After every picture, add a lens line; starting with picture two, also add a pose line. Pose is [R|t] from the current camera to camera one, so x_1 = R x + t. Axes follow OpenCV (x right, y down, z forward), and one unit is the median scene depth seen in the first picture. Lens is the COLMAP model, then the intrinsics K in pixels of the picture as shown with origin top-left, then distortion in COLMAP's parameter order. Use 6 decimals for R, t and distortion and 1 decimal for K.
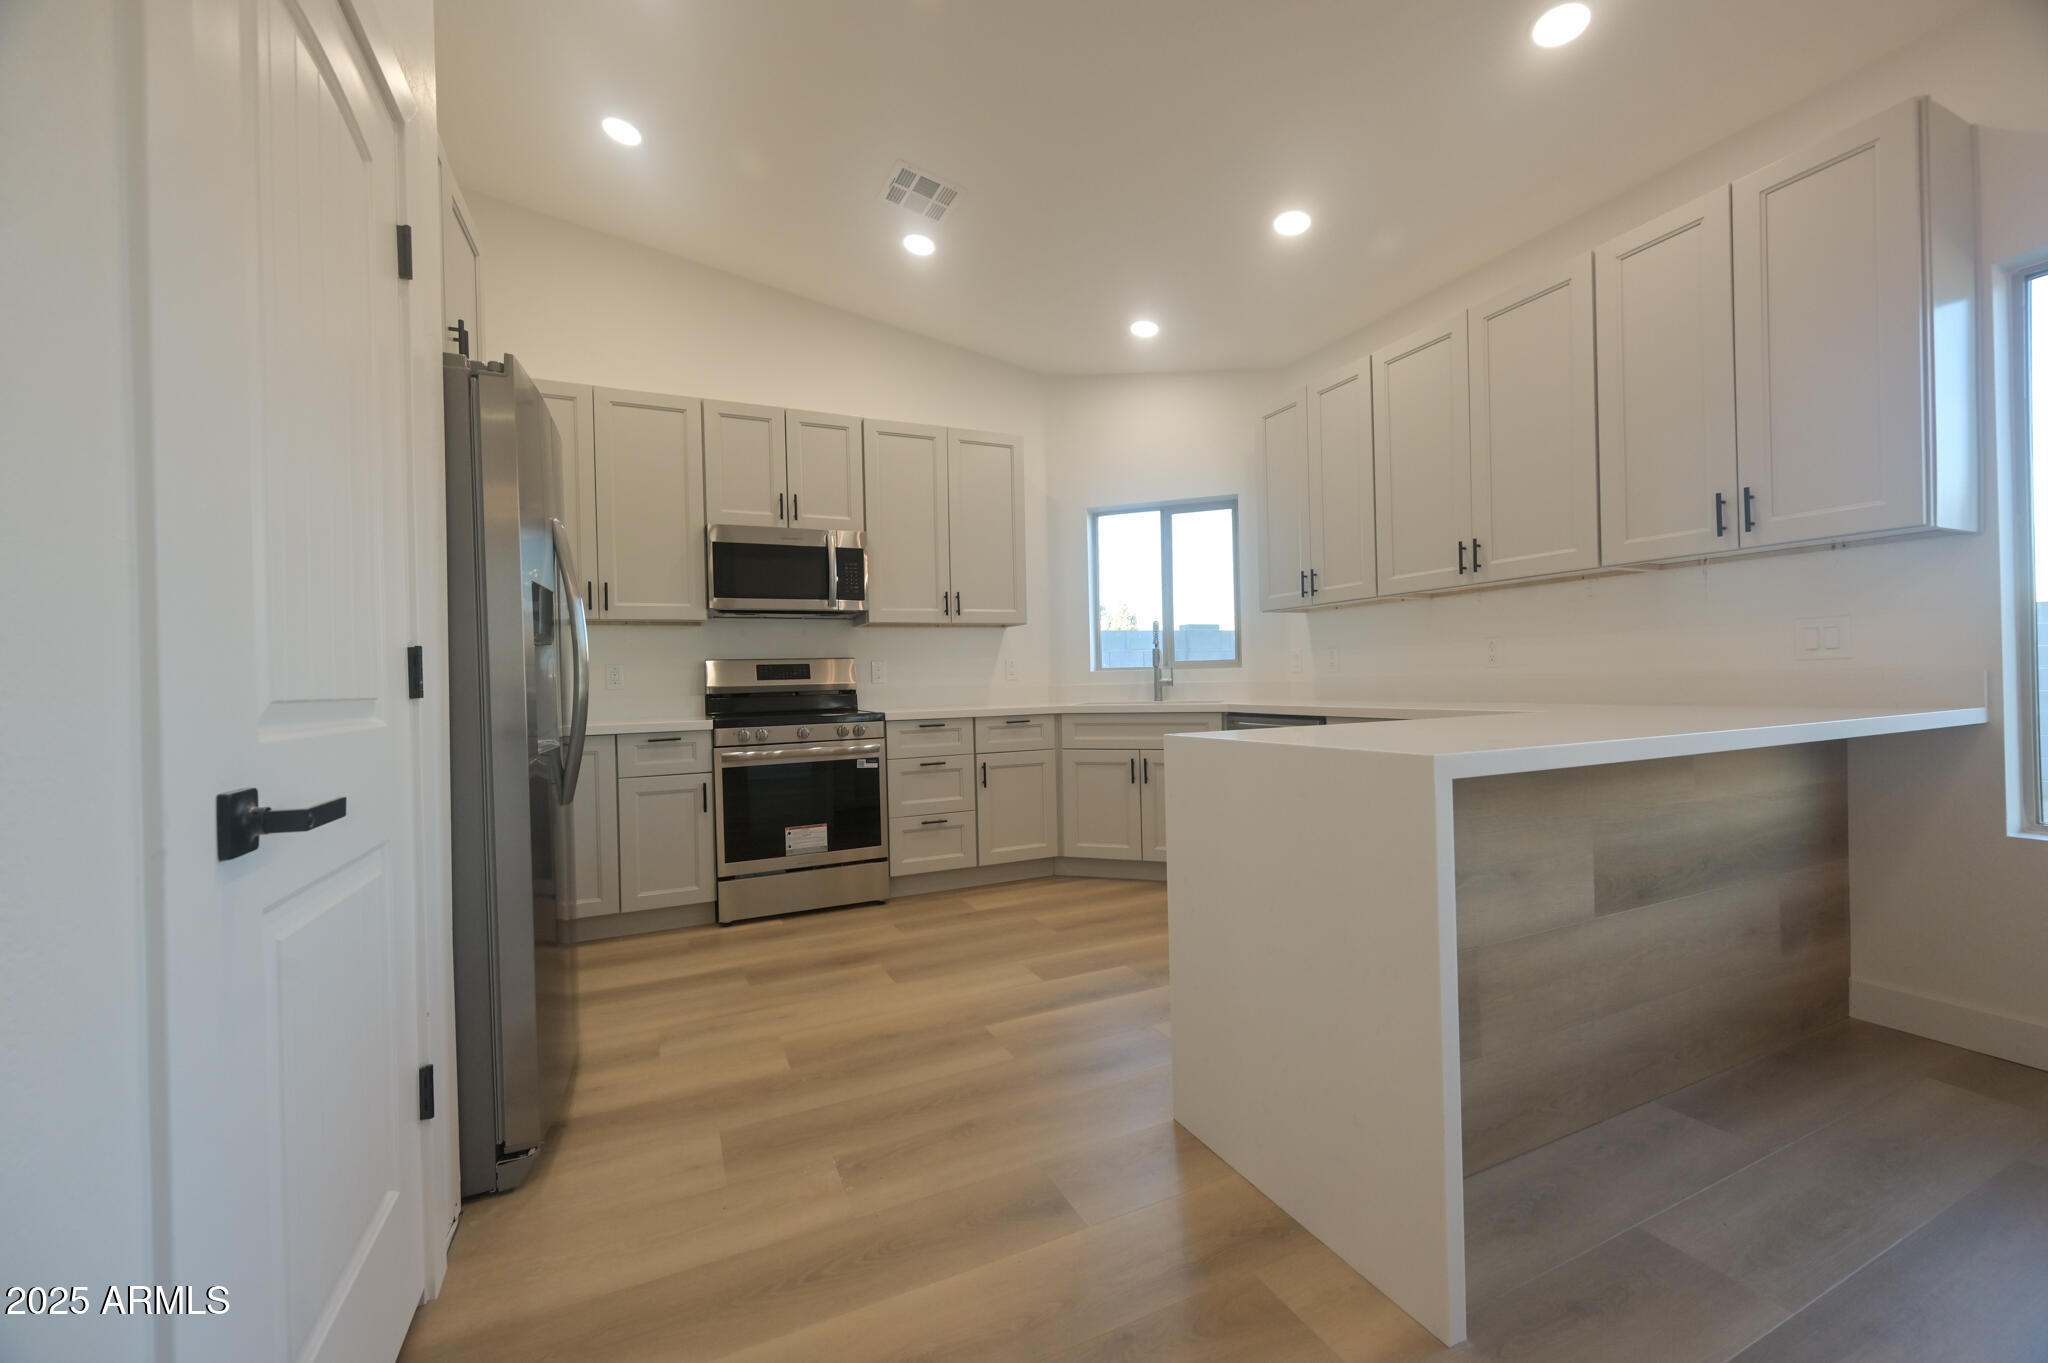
lens RADIAL K [[802.5, 0, 1027.6], [0, 802.5, 677.2], [0, 0, 1]] dist [-0.000442, -0.000067]
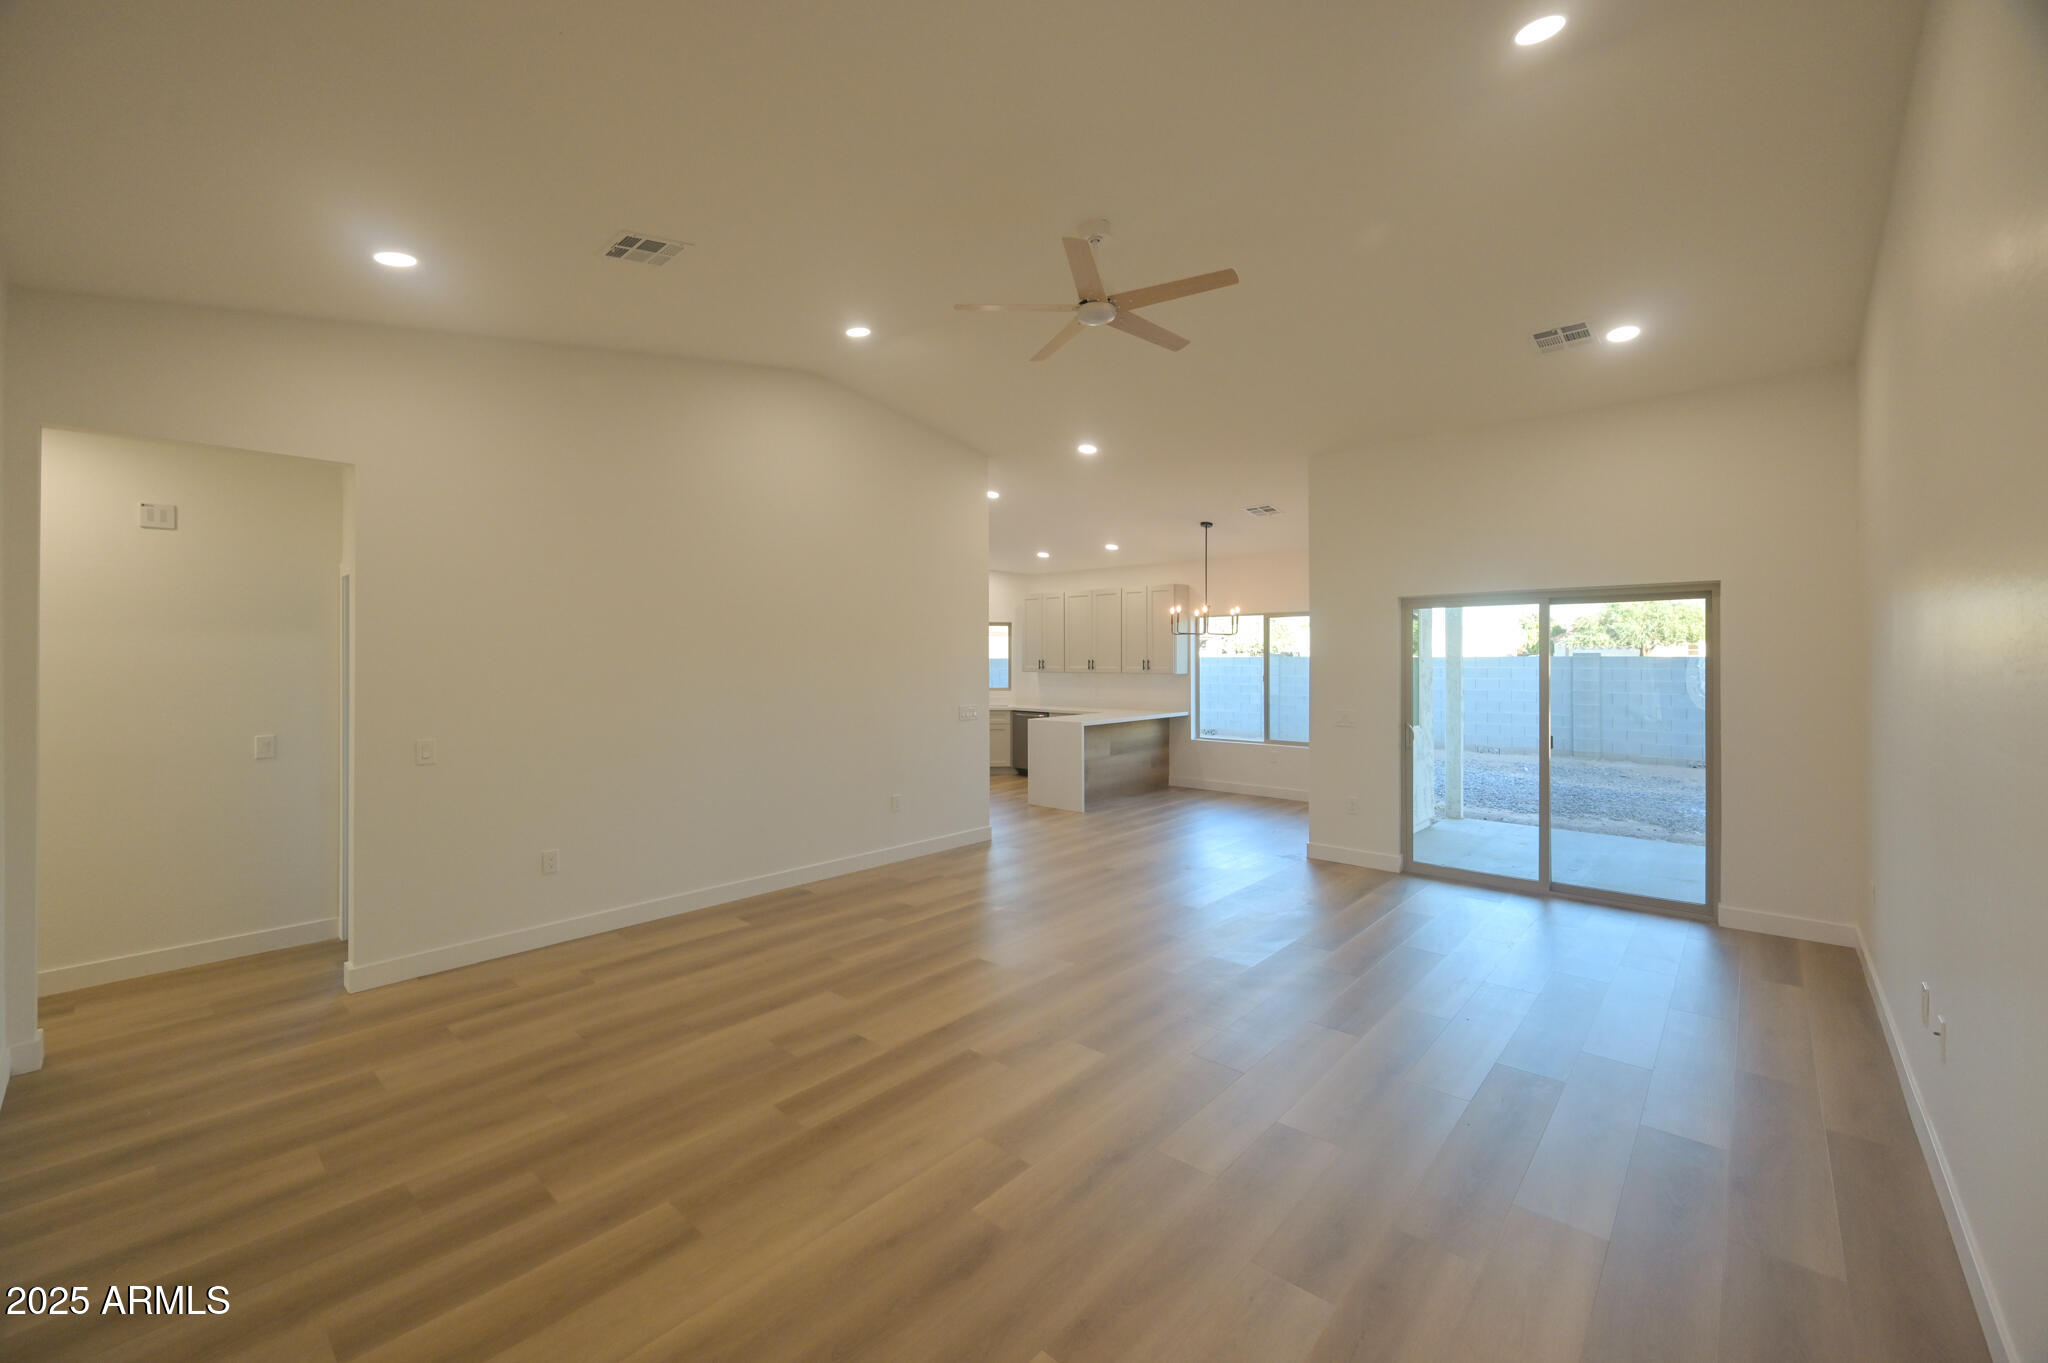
lens RADIAL K [[802.5, 0, 1027.6], [0, 802.5, 677.2], [0, 0, 1]] dist [-0.000442, -0.000067]
pose [[0.916712, 0.014004, 0.399302, -0.889091], [-0.023868, 0.999520, 0.019743, -0.137025], [-0.398834, -0.027629, 0.916607, -1.699914]]
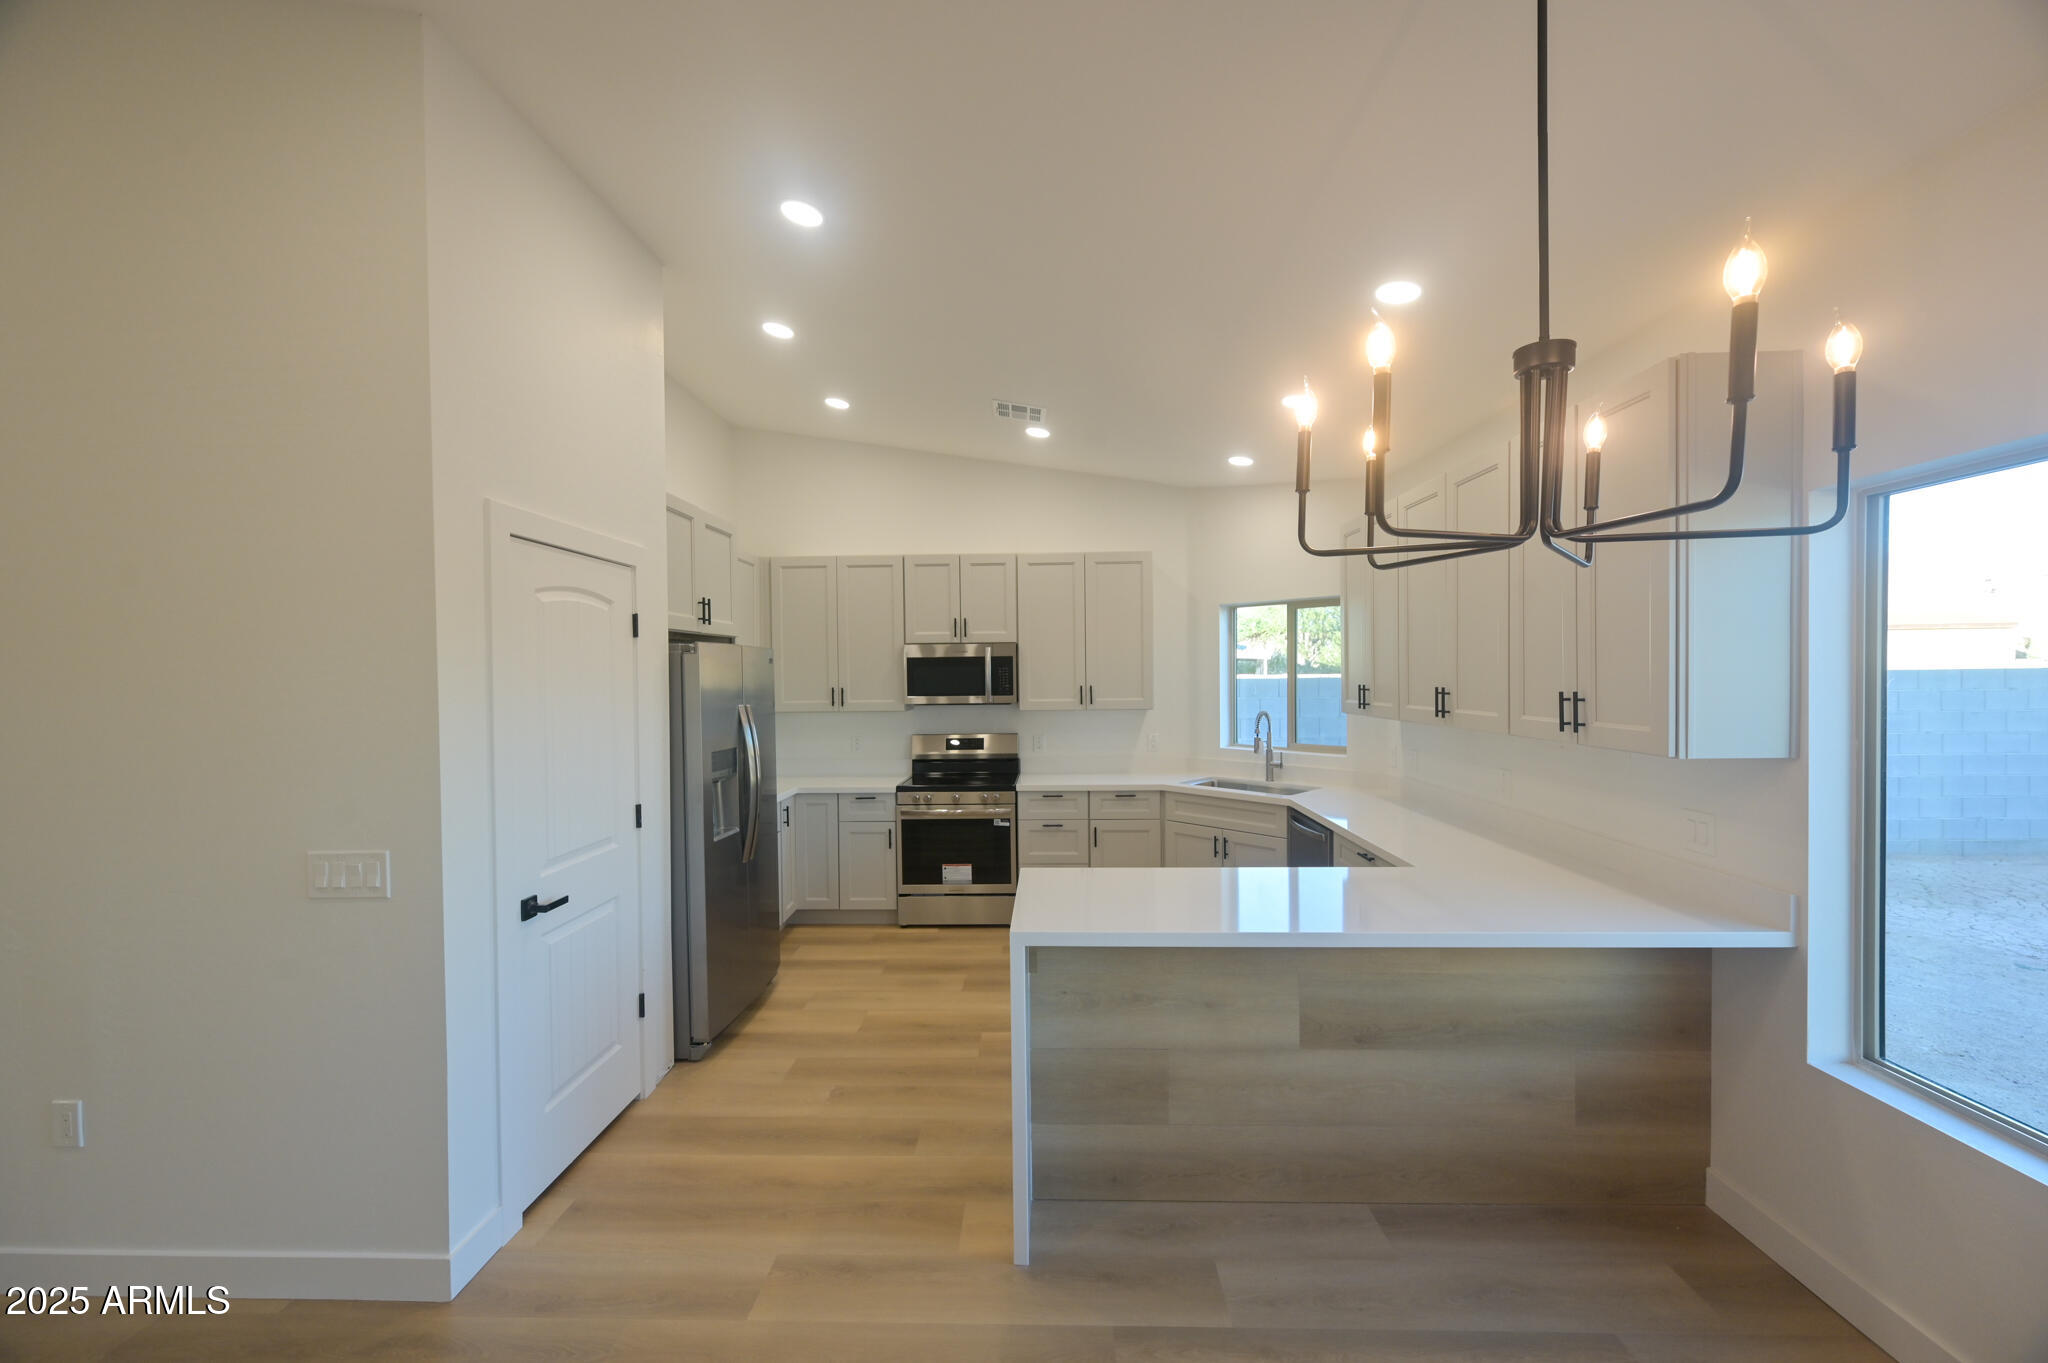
lens RADIAL K [[800.2, 0, 1025.9], [0, 800.2, 681.8], [0, 0, 1]] dist [-0.001094, -0.000065]
pose [[0.895929, 0.020131, -0.443740, 0.460958], [-0.009967, 0.999632, 0.025226, -0.175176], [0.444085, -0.018178, 0.895800, -0.194426]]
